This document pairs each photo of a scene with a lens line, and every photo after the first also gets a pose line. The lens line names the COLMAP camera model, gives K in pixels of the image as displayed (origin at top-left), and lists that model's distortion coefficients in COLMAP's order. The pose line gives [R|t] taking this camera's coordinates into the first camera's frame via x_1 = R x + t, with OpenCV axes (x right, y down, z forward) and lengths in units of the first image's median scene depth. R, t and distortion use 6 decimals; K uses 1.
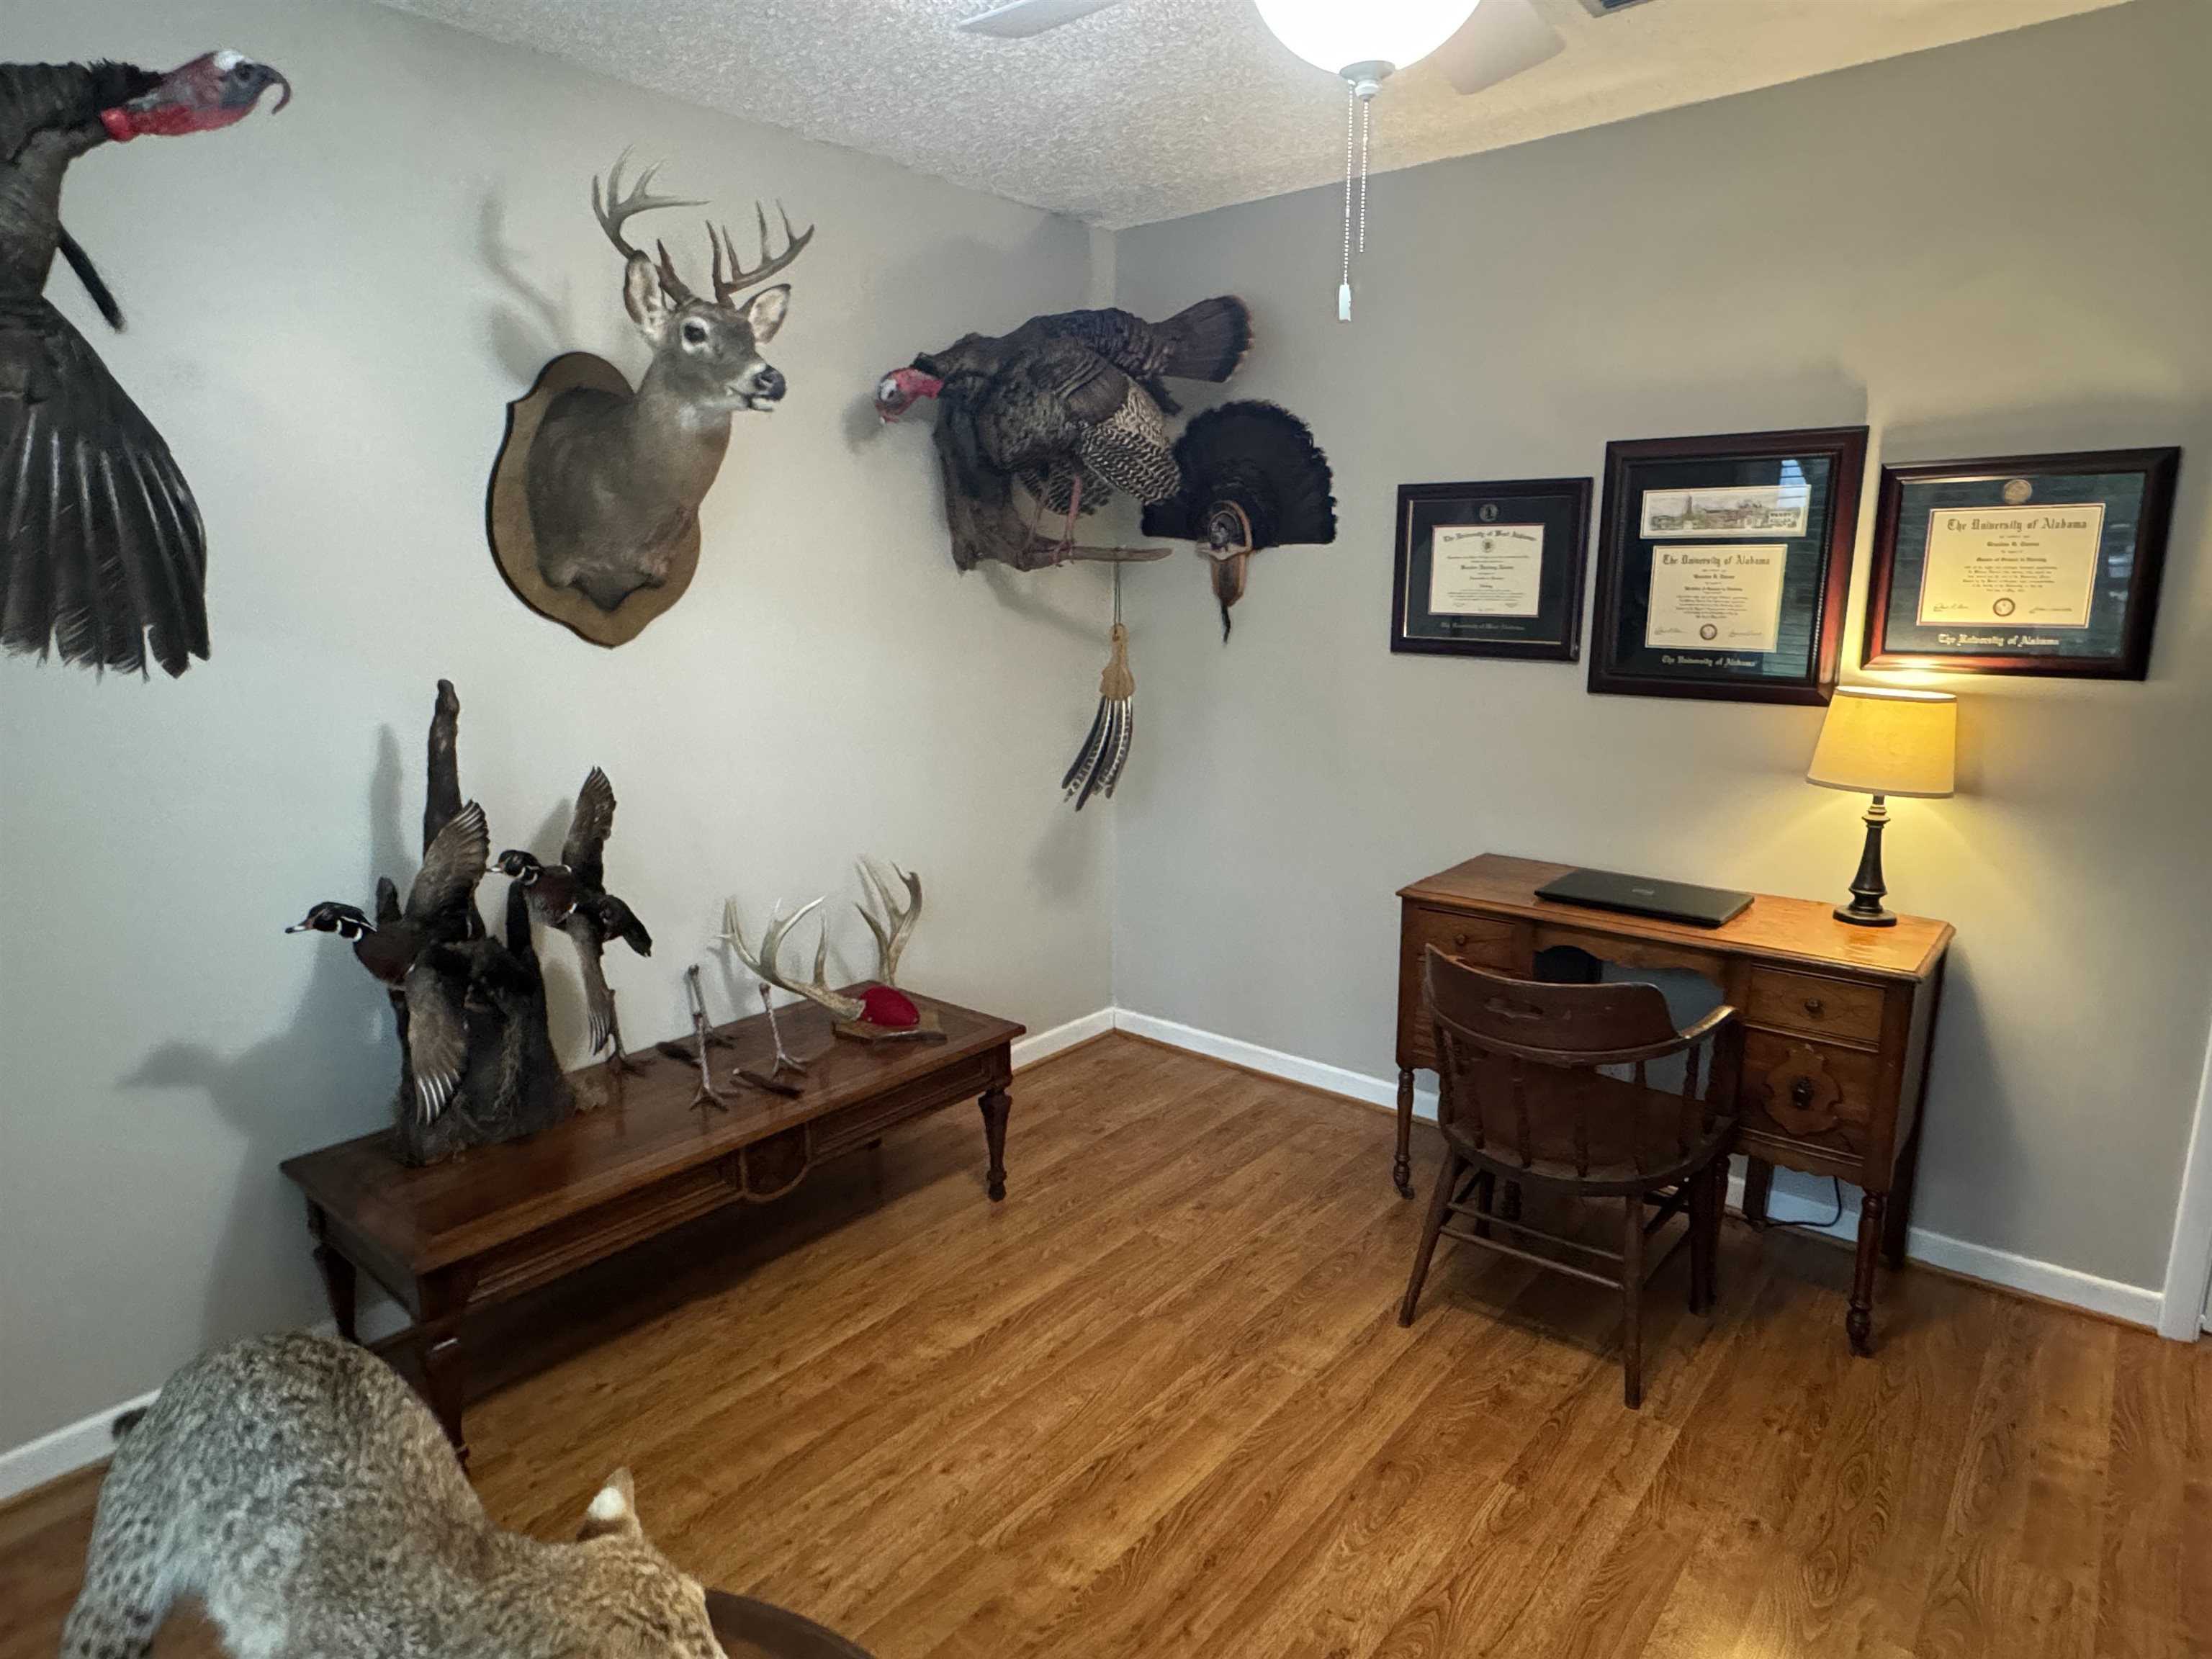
lens RADIAL K [[1204.1, 0, 1106.0], [0, 1204.1, 829.5], [0, 0, 1]] dist [-0.005578, -0.000383]
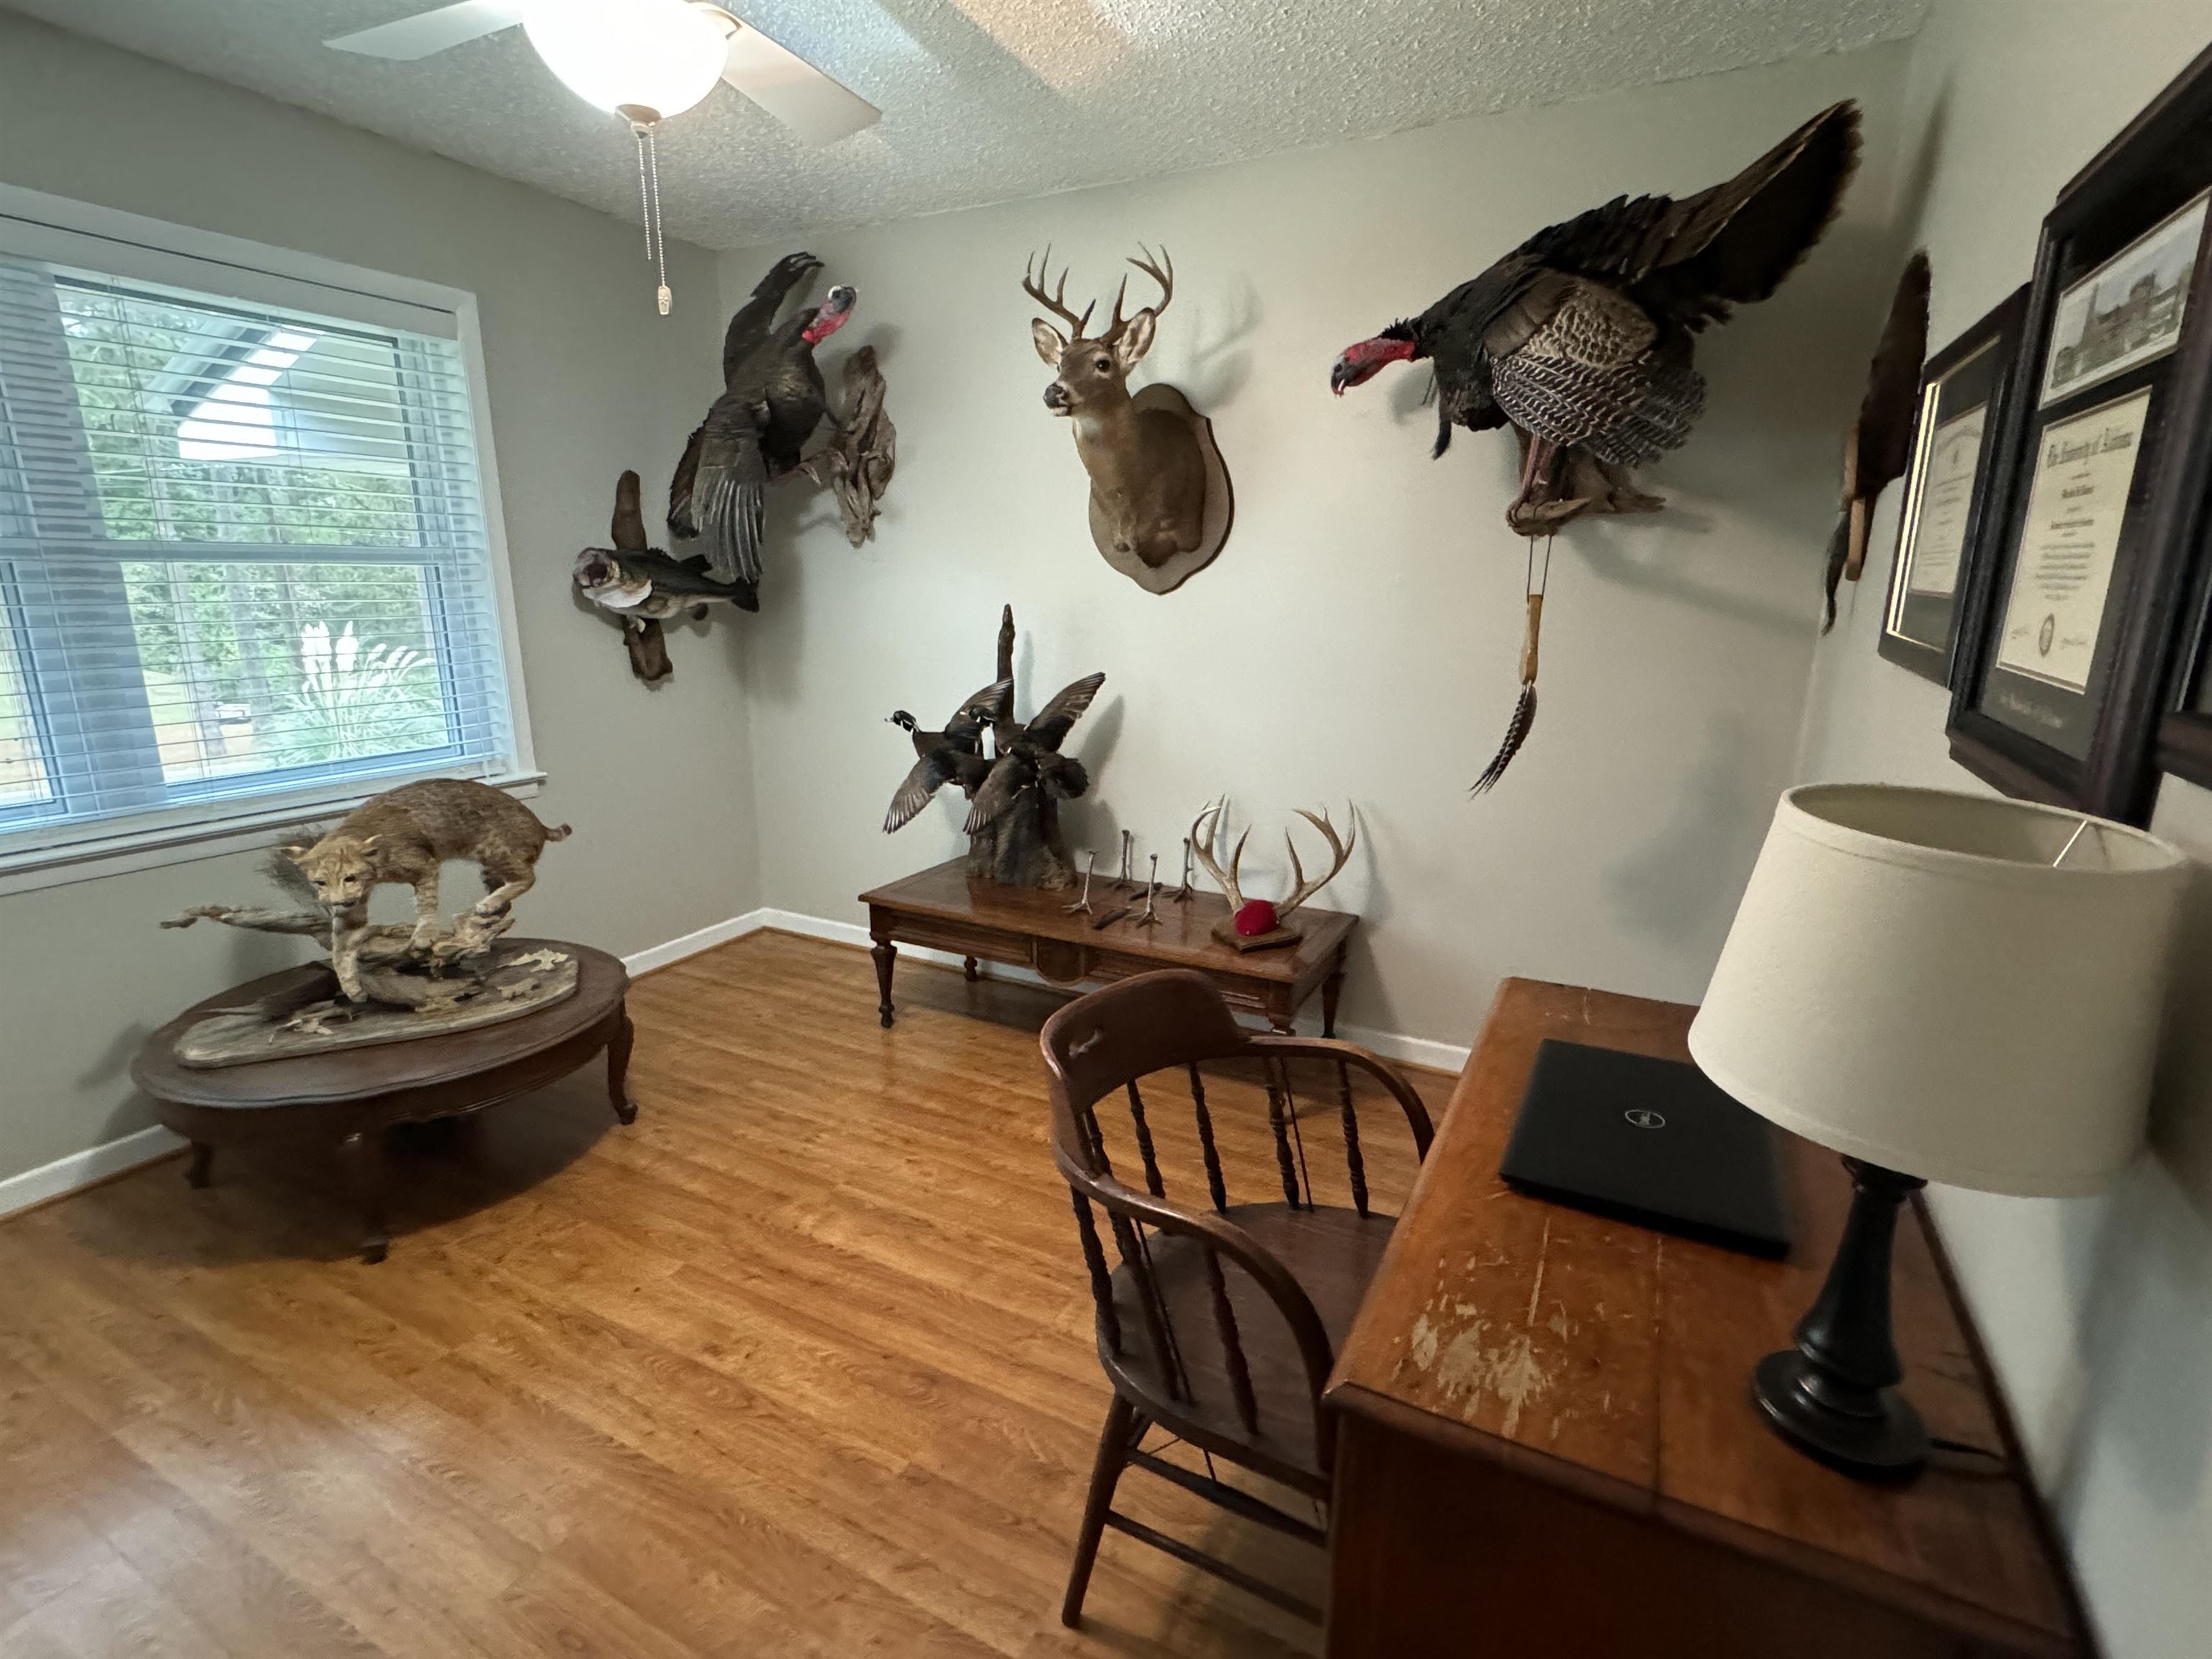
lens RADIAL K [[1033.4, 0, 1107.0], [0, 1033.4, 833.8], [0, 0, 1]] dist [-0.001207, 0.000345]
pose [[0.246117, 0.244728, -0.937835, 1.015305], [-0.207552, 0.958460, 0.195642, -0.139087], [0.946757, 0.146499, 0.286687, 0.827418]]
